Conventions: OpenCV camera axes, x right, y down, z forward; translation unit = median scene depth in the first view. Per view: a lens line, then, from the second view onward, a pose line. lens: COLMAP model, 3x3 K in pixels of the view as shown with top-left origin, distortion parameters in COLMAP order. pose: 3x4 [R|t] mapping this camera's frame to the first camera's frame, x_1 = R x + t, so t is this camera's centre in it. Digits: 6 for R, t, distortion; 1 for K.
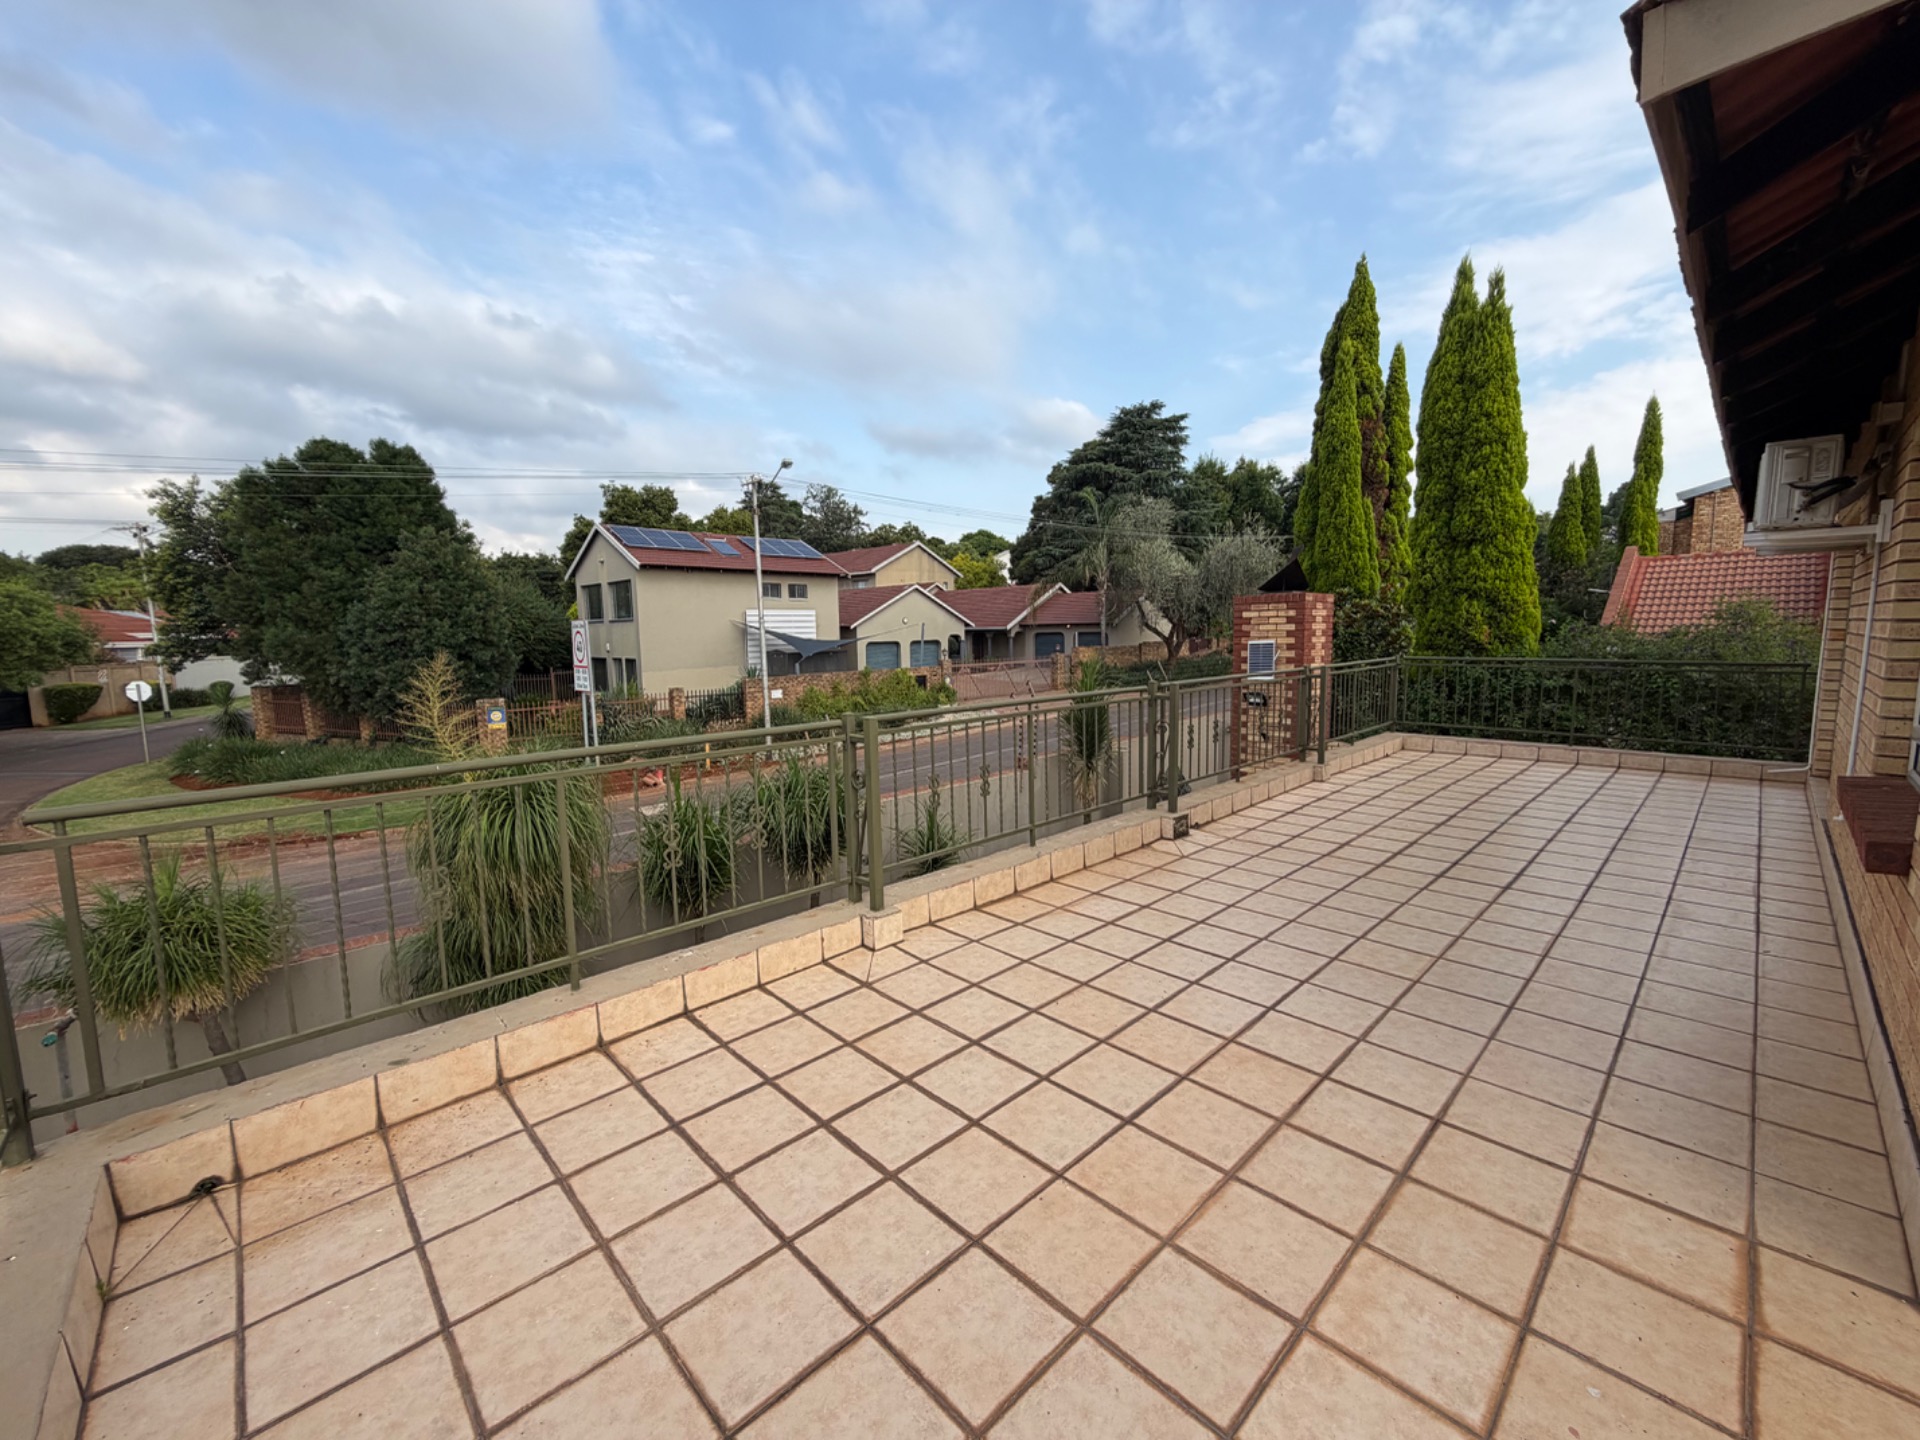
lens RADIAL K [[764.7, 0, 954.4], [0, 764.7, 718.5], [0, 0, 1]] dist [0.000751, -0.000197]
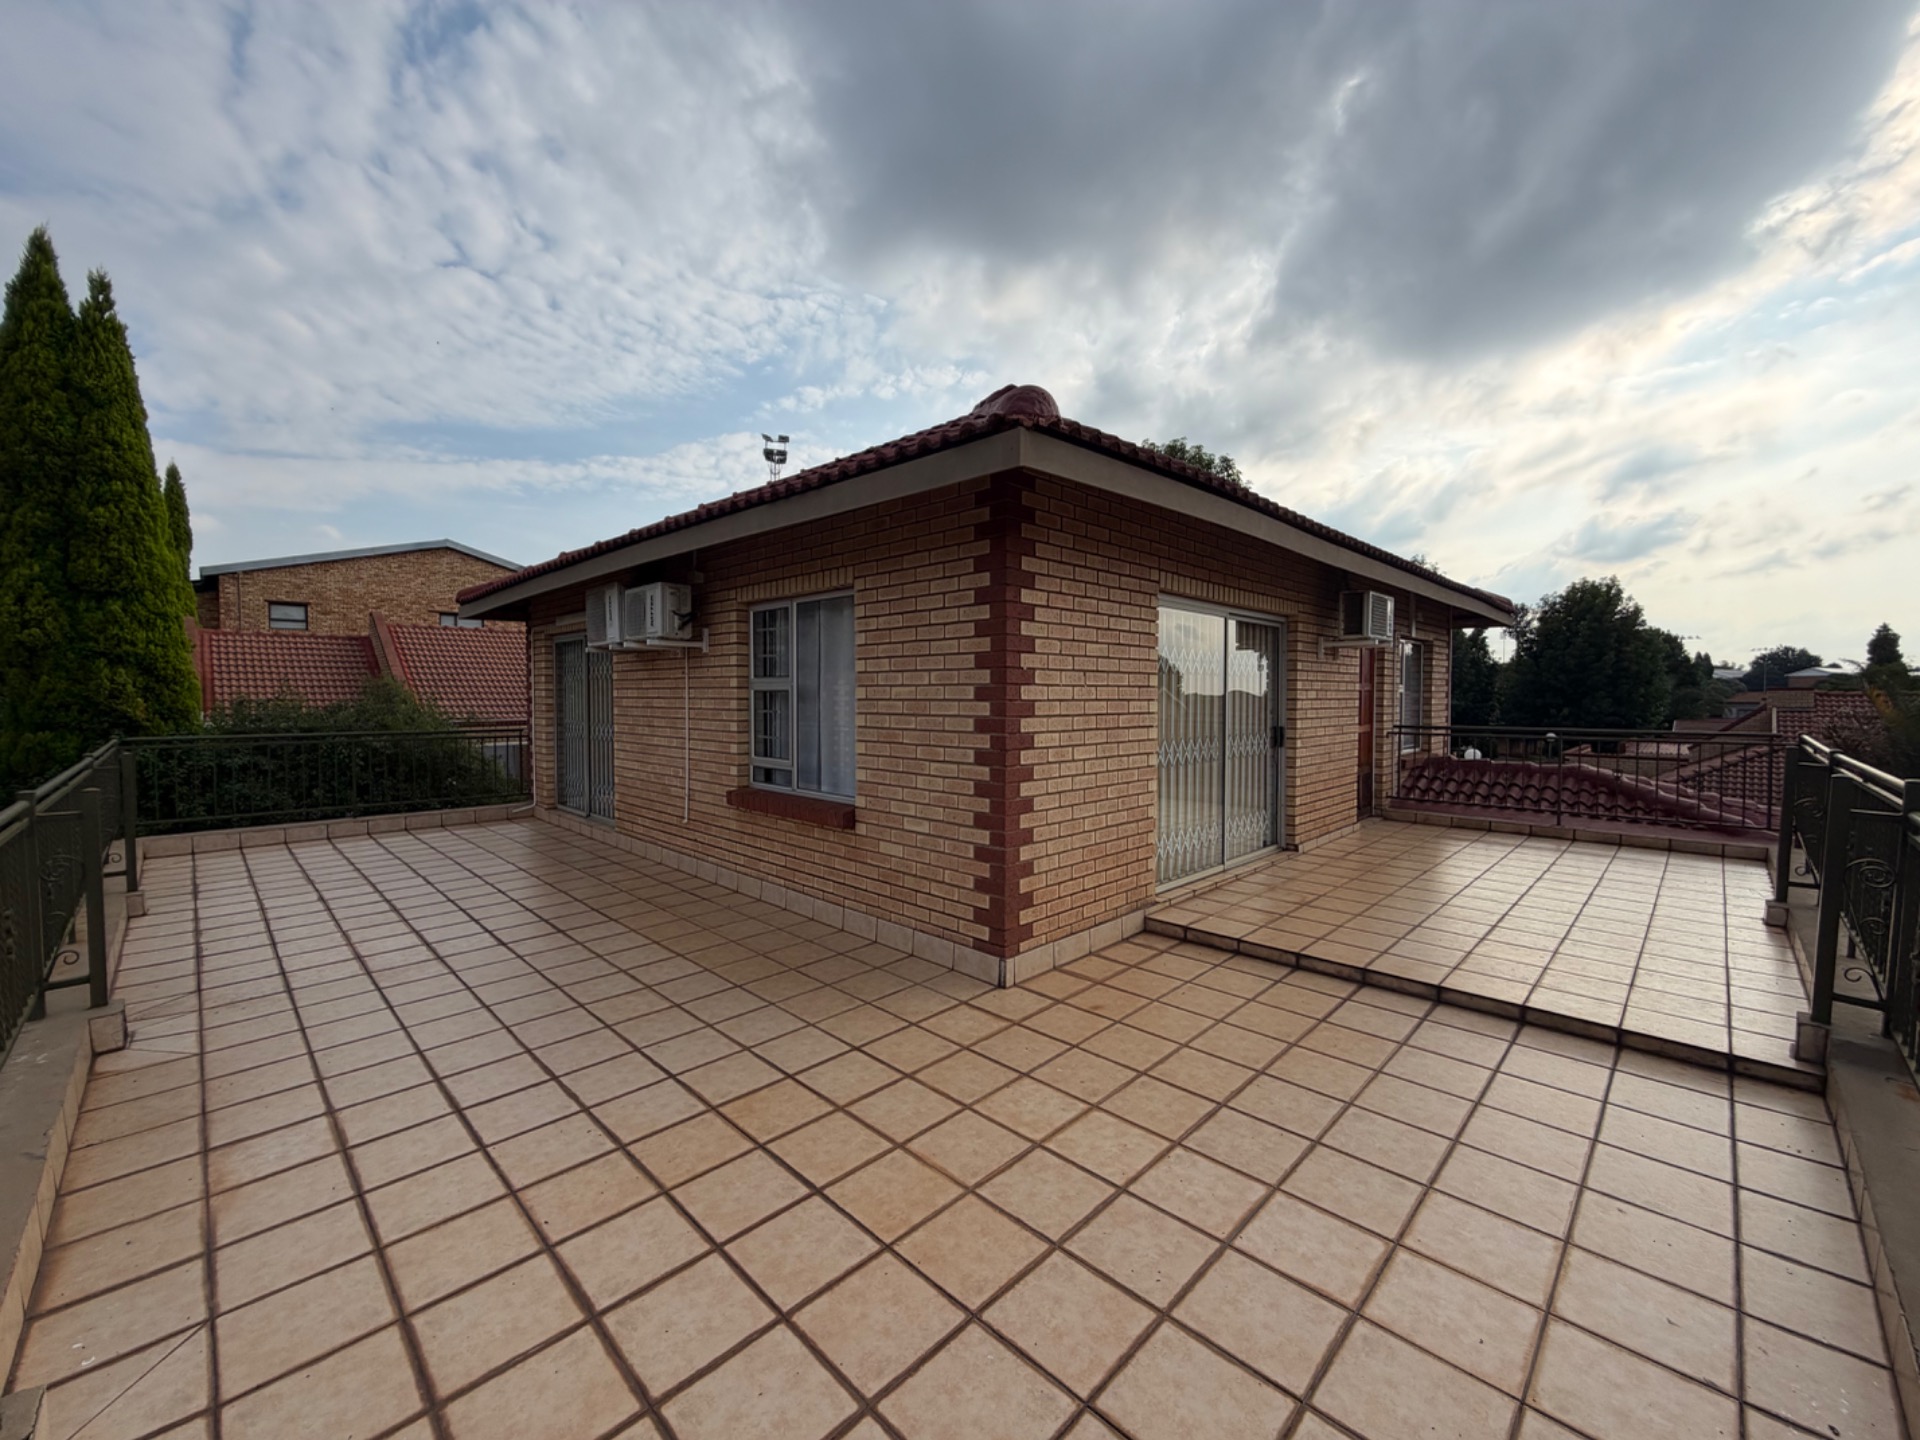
lens RADIAL K [[764.7, 0, 954.3], [0, 764.7, 721.3], [0, 0, 1]] dist [0.000751, -0.000197]
pose [[-0.026627, -0.018854, 0.999468, -0.156175], [0.112755, 0.993385, 0.021743, -0.017039], [-0.993266, 0.113274, -0.024325, 0.159194]]
